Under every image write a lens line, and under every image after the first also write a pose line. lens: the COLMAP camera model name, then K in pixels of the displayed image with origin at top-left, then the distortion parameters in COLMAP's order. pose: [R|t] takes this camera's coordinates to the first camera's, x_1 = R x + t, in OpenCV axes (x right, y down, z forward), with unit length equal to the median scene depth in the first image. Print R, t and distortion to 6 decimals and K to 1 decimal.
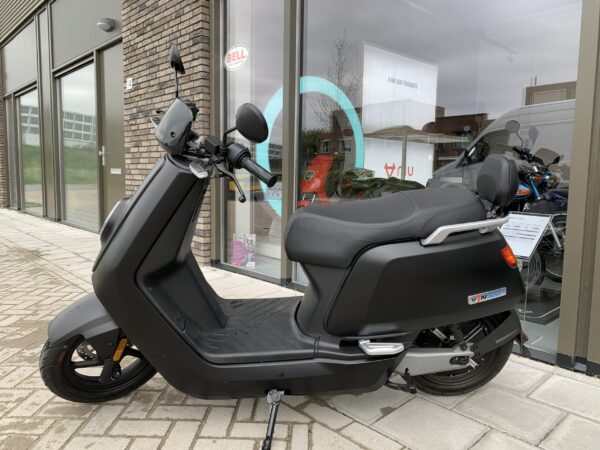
lens RADIAL K [[456.4, 0, 297.8], [0, 456.4, 222.9], [0, 0, 1]] dist [0.022660, -0.012471]
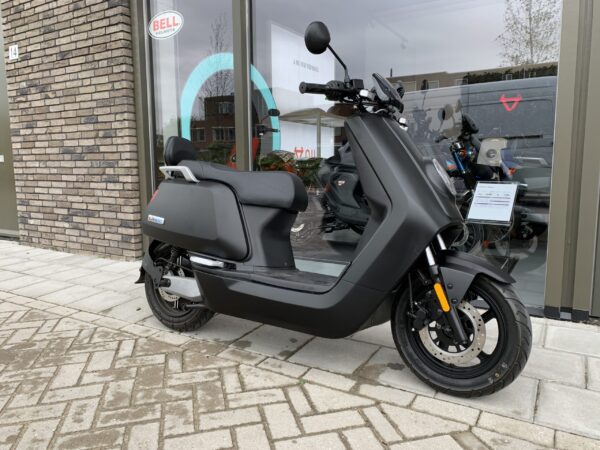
lens RADIAL K [[456.4, 0, 300.5], [0, 456.4, 223.1], [0, 0, 1]] dist [0.022660, -0.012471]
pose [[0.960395, -0.060189, 0.272064, -0.125454], [0.053182, 0.998037, 0.033062, 0.008296], [-0.273520, -0.017284, 0.961711, 0.048958]]
